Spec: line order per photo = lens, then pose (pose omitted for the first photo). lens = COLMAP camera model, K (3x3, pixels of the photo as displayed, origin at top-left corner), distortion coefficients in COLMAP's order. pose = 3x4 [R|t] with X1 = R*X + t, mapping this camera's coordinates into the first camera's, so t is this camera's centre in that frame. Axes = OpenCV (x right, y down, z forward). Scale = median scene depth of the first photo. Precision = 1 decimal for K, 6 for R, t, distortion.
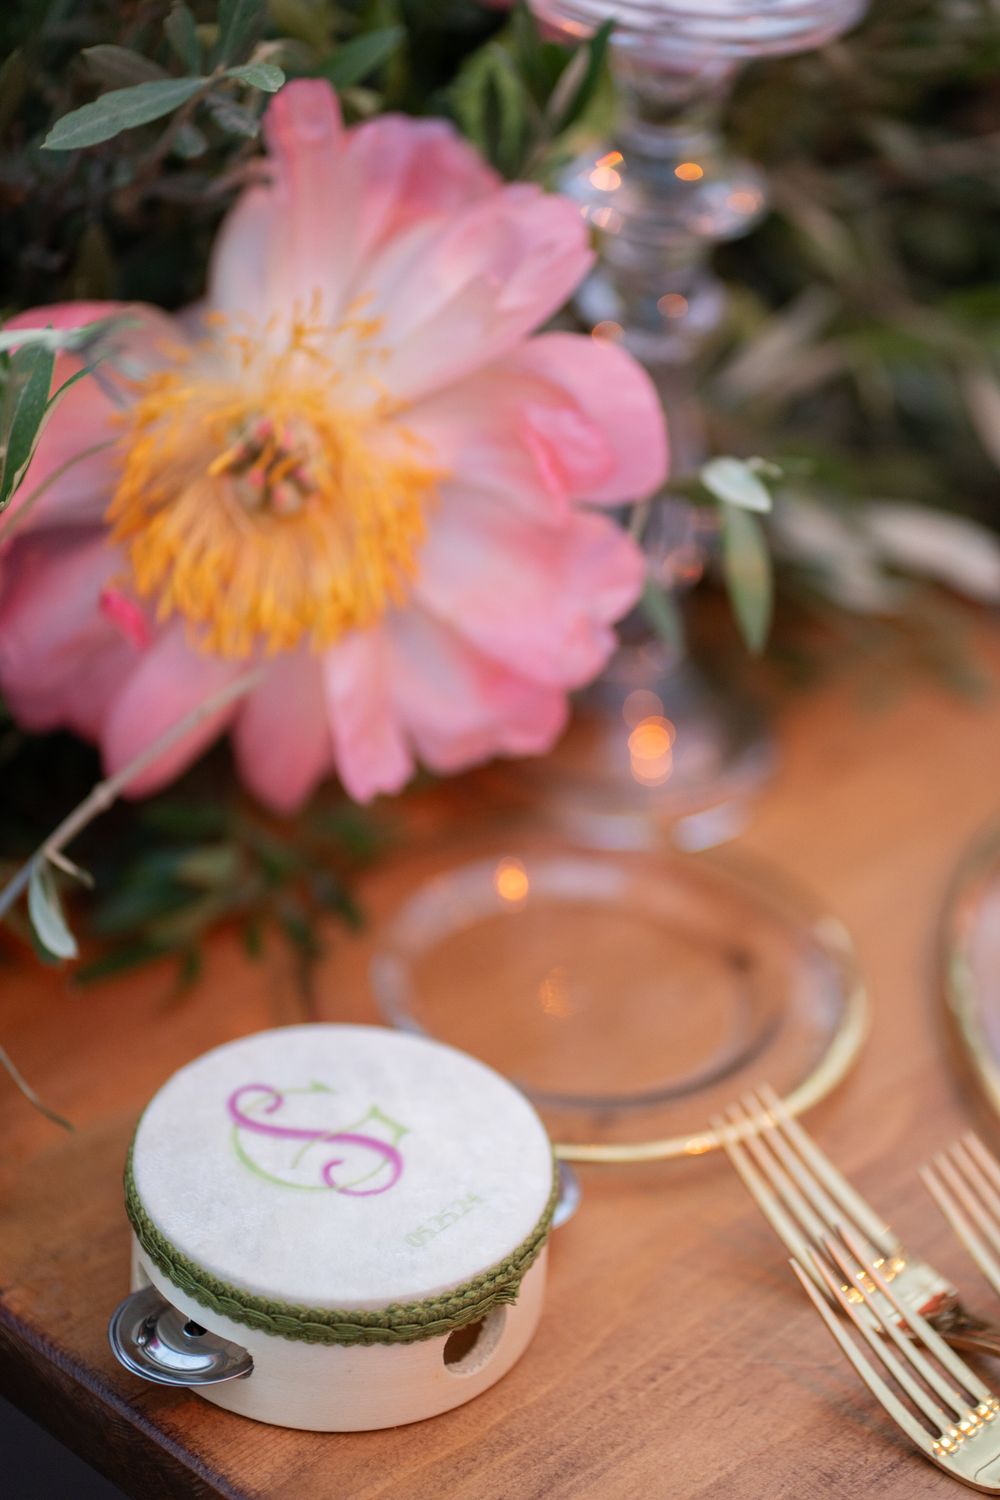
lens RADIAL K [[3599.0, 0, 500.0], [0, 3599.0, 750.0], [0, 0, 1]] dist [0.293065, -4.444747]
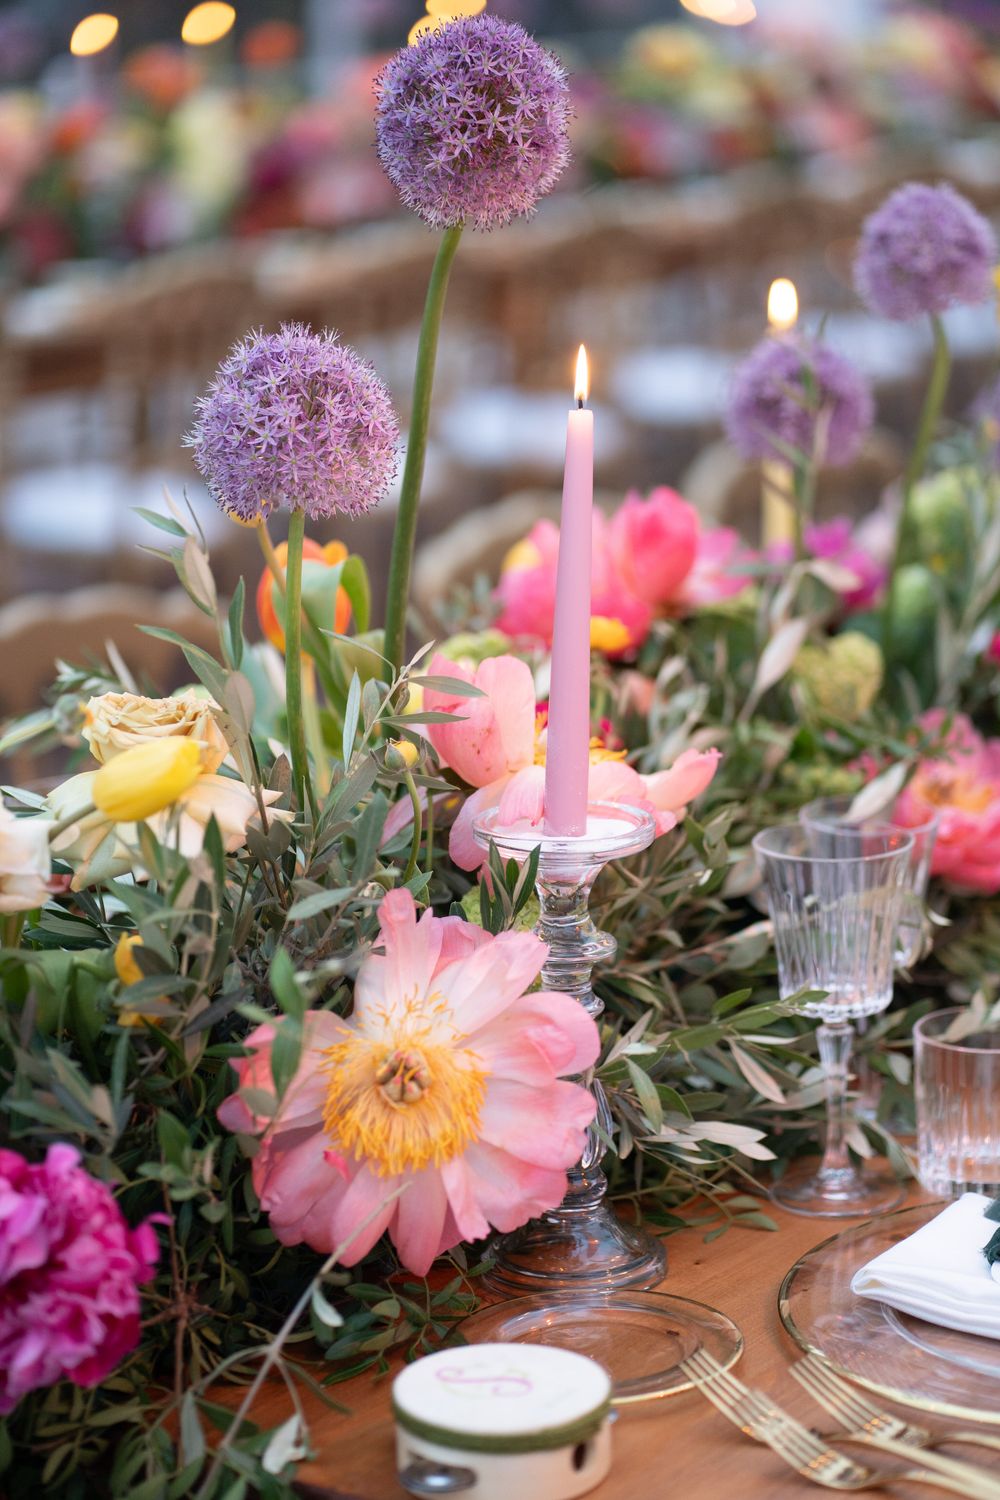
lens RADIAL K [[3599.0, 0, 500.0], [0, 3599.0, 750.0], [0, 0, 1]] dist [0.293065, -4.444747]
pose [[0.985058, -0.110945, 0.131726, -0.251118], [0.153341, 0.913196, -0.377570, 0.512548], [-0.078402, 0.392128, 0.916564, -0.889681]]
